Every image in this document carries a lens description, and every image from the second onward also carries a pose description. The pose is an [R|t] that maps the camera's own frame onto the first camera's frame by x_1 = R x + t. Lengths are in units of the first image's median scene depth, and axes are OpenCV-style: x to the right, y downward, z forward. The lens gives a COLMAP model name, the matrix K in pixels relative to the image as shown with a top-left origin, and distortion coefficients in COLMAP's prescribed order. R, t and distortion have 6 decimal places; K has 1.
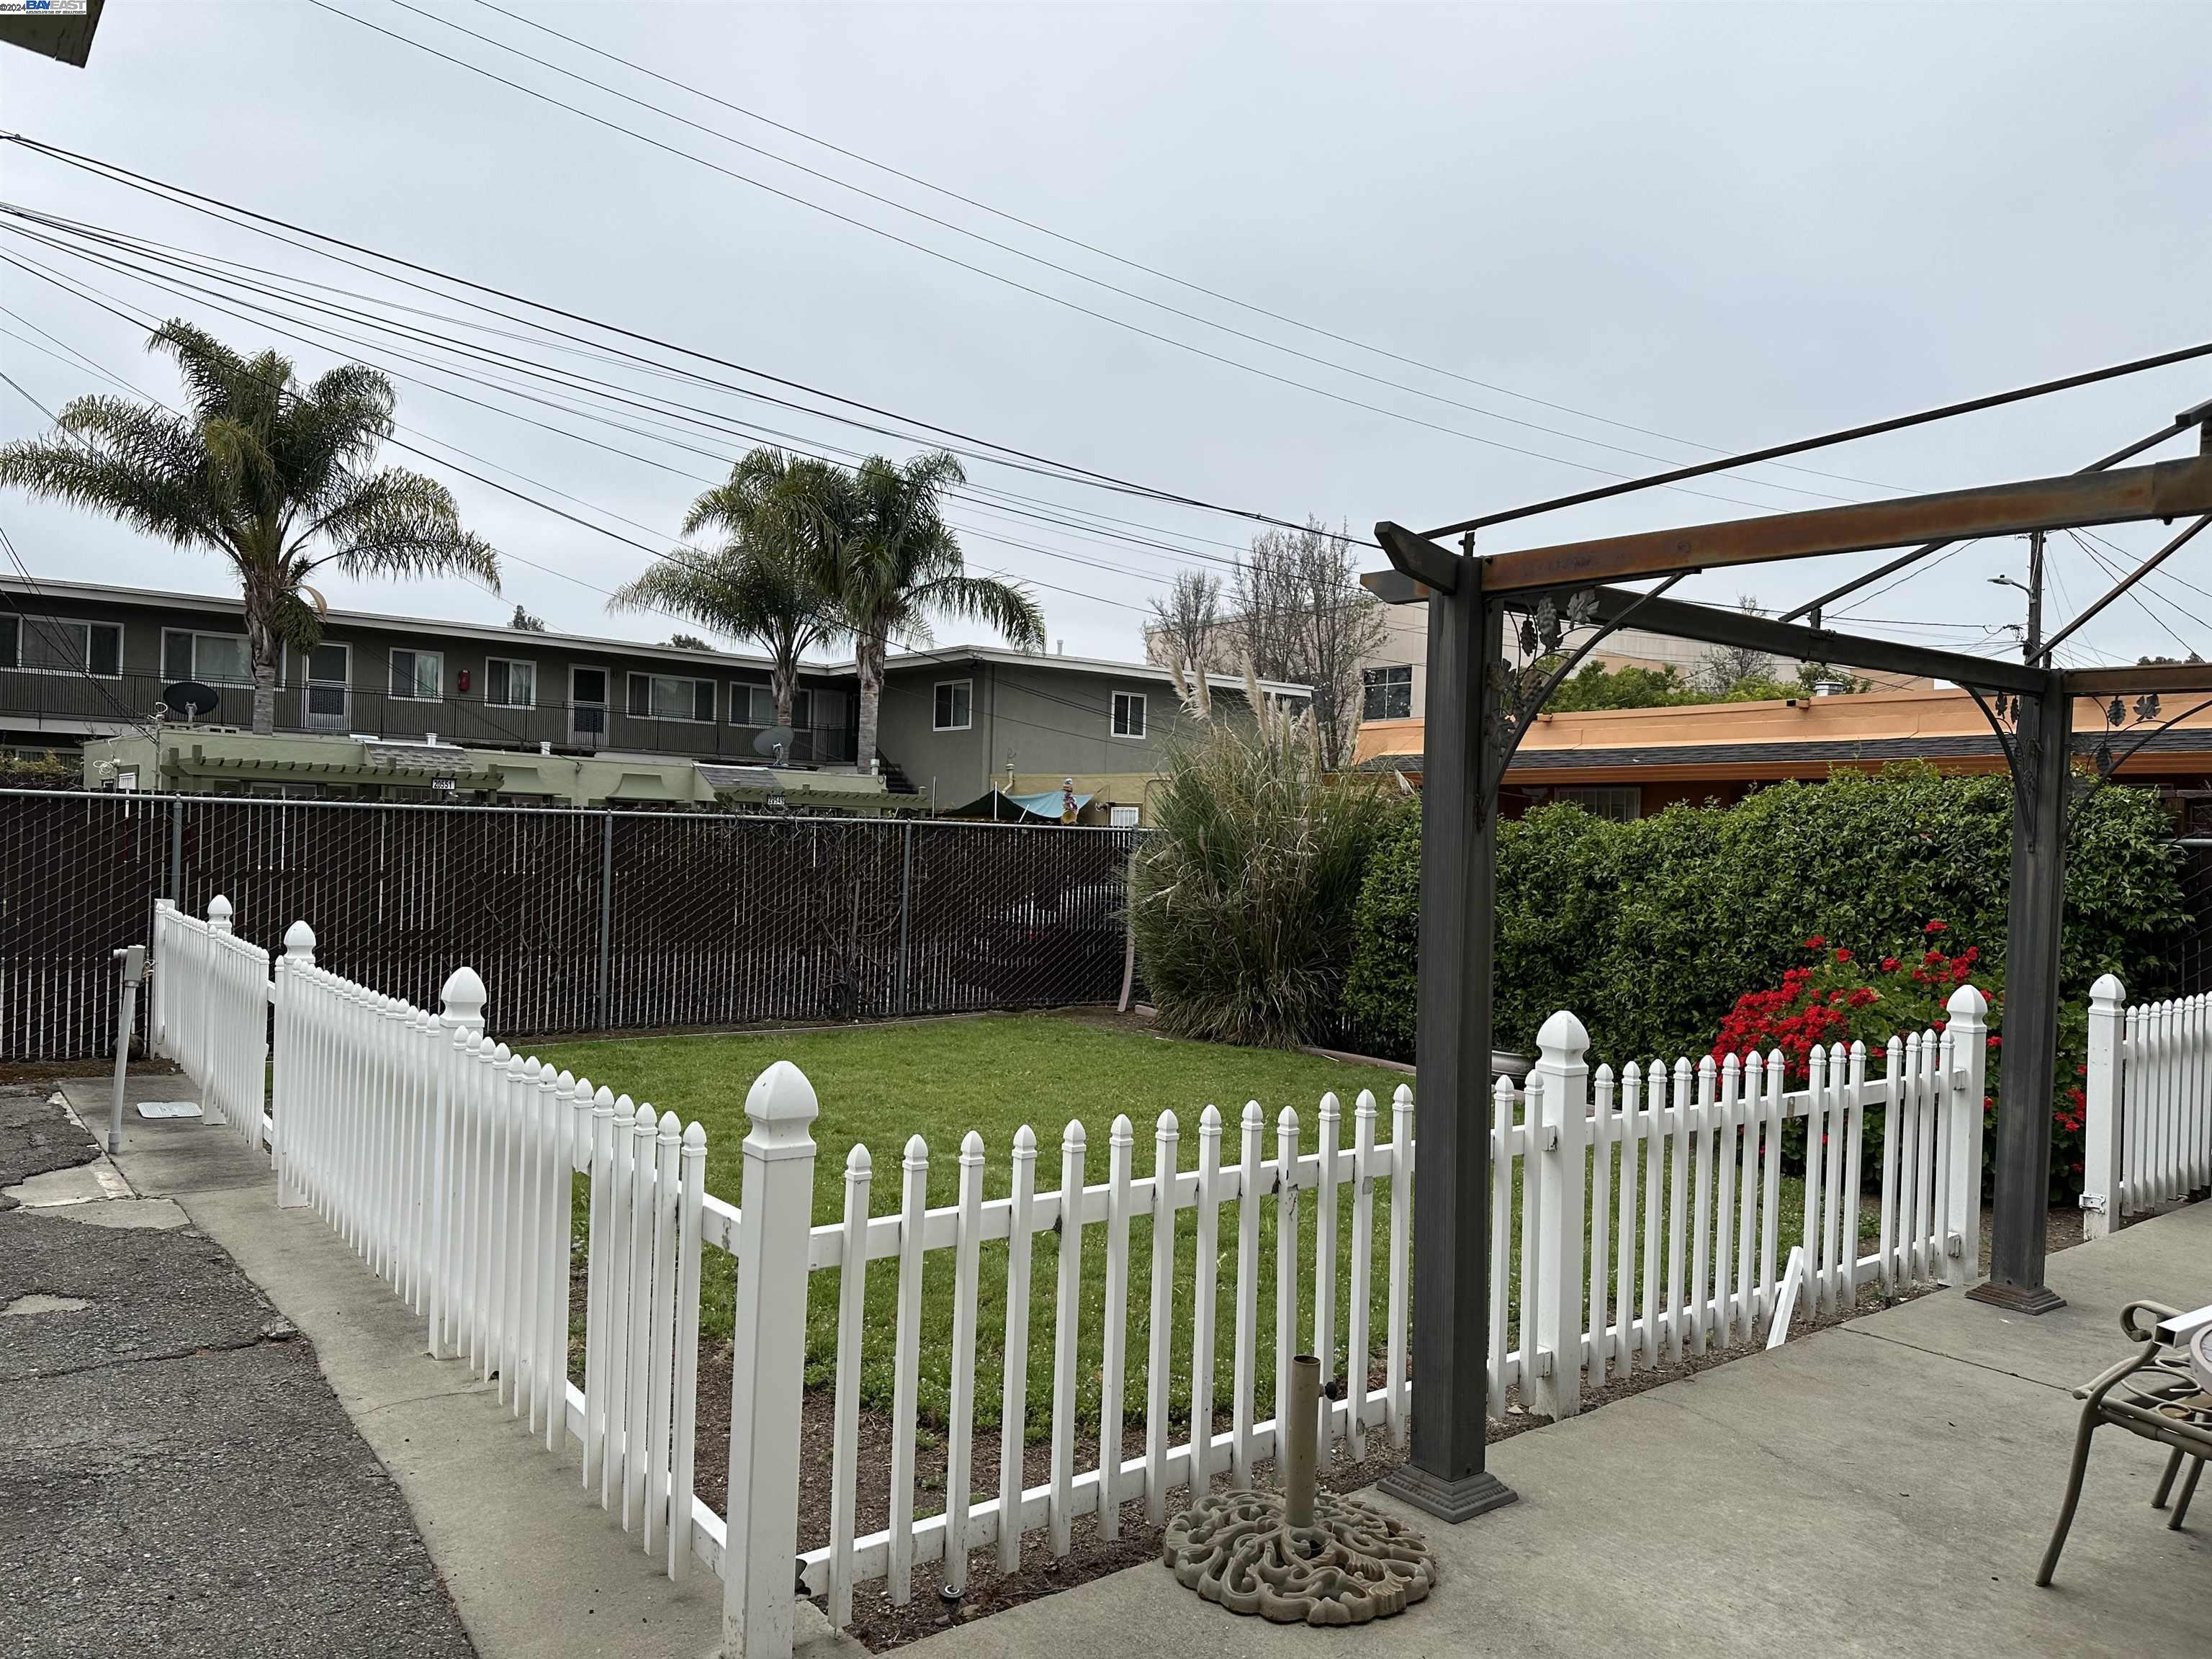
lens RADIAL K [[1574.9, 0, 1095.4], [0, 1574.9, 842.2], [0, 0, 1]] dist [0.135887, -0.148429]
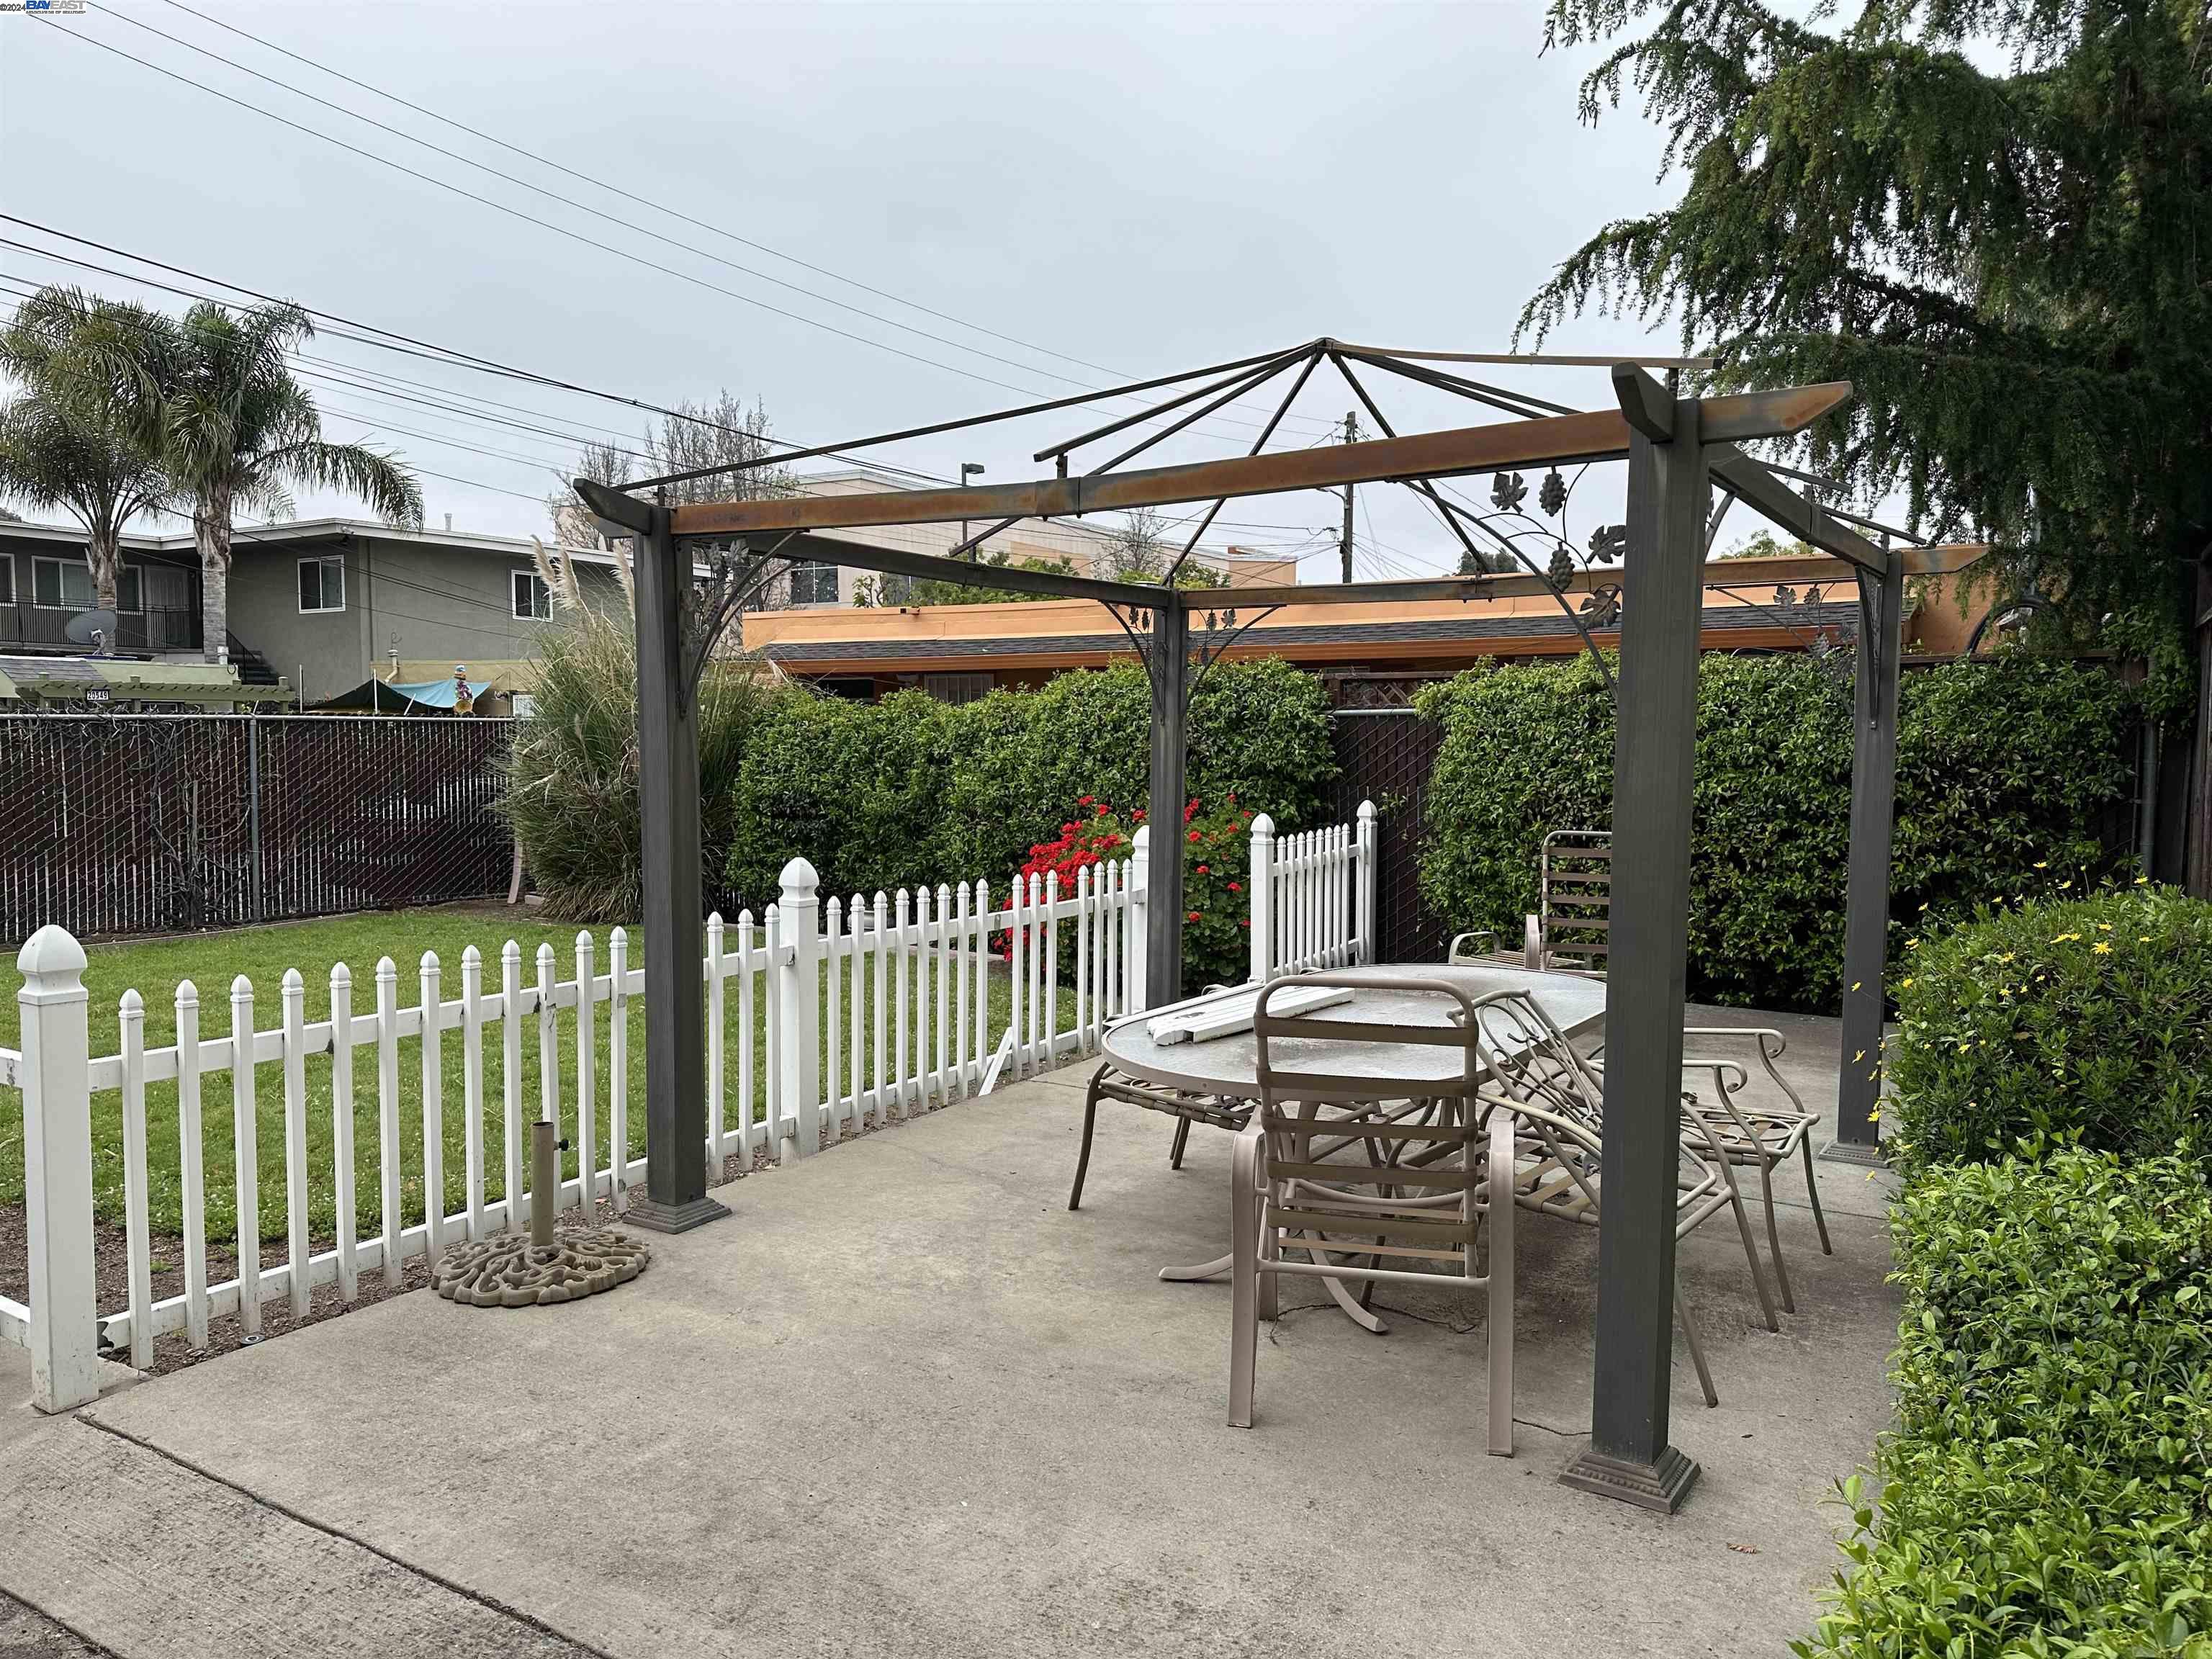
lens RADIAL K [[1566.0, 0, 1126.5], [0, 1566.0, 840.5], [0, 0, 1]] dist [0.109363, -0.156413]
pose [[0.933349, -0.051438, 0.355266, 0.034759], [0.025445, 0.996671, 0.077457, 0.000192], [-0.358067, -0.063255, 0.931551, -0.103095]]
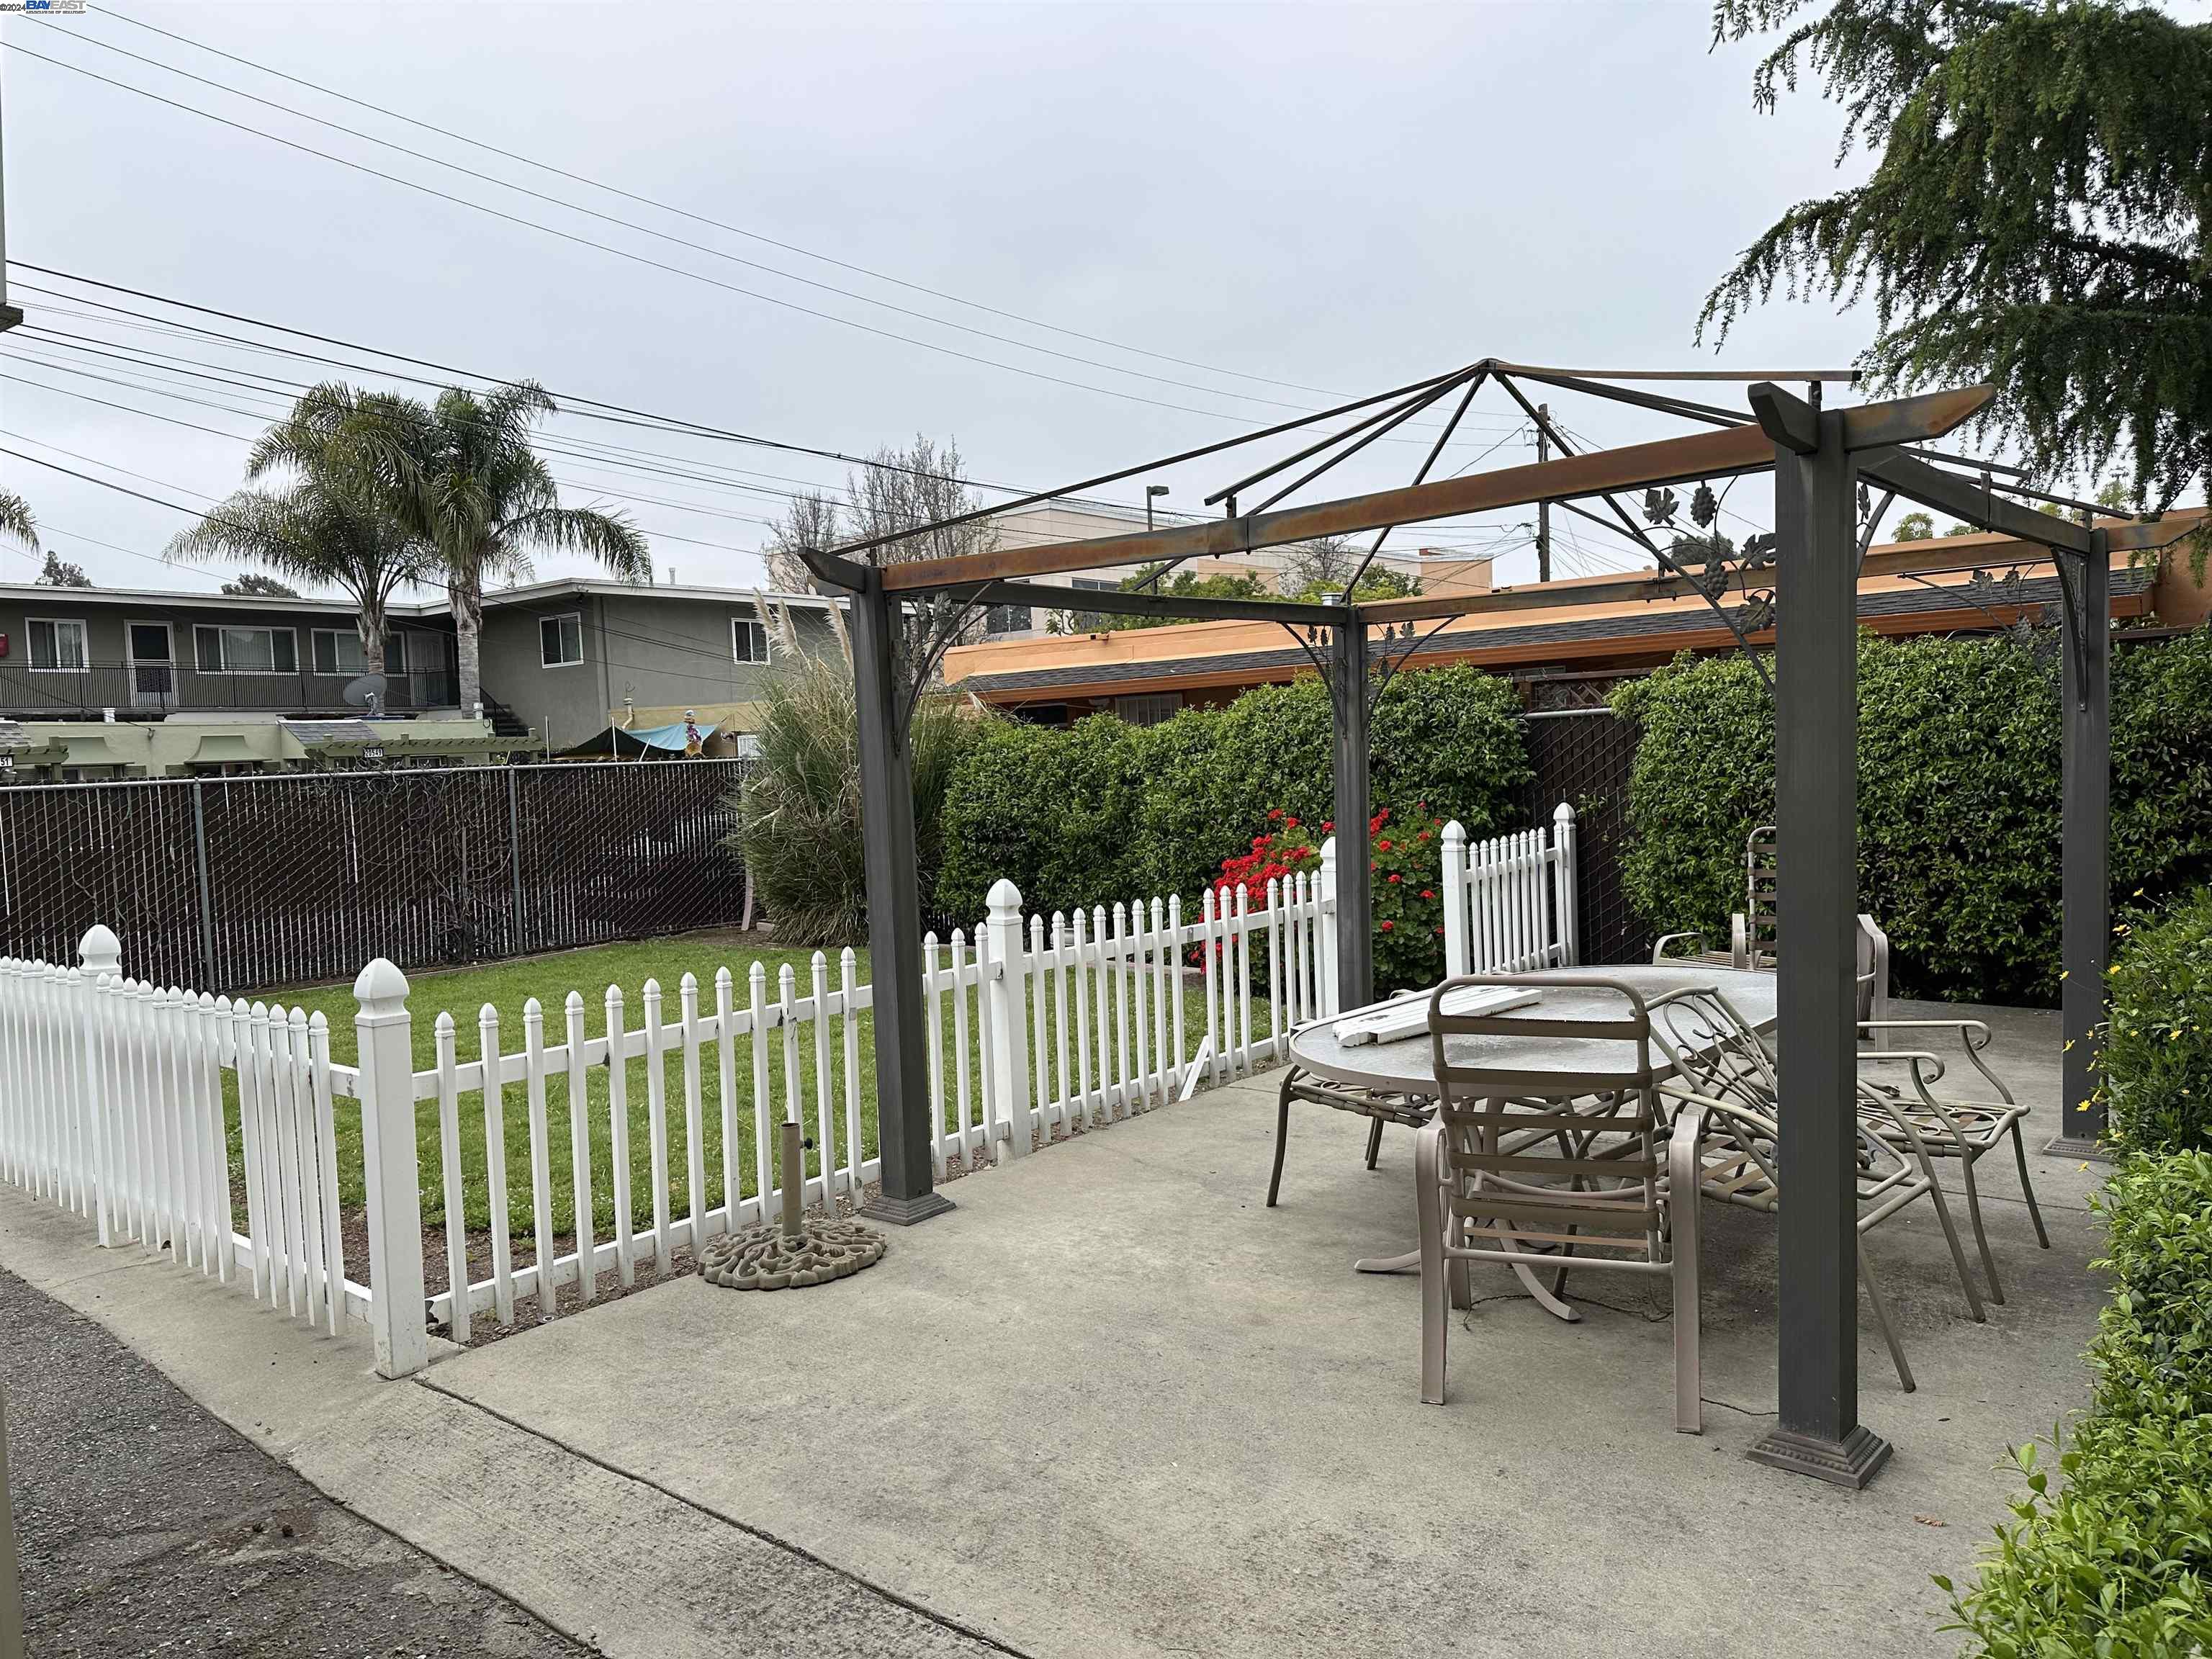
lens RADIAL K [[1566.4, 0, 1106.0], [0, 1566.4, 829.5], [0, 0, 1]] dist [0.083903, -0.122700]
pose [[0.971076, -0.081105, 0.224574, 0.030392], [0.070602, 0.996019, 0.054425, -0.001801], [-0.228094, -0.036996, 0.972936, -0.127215]]
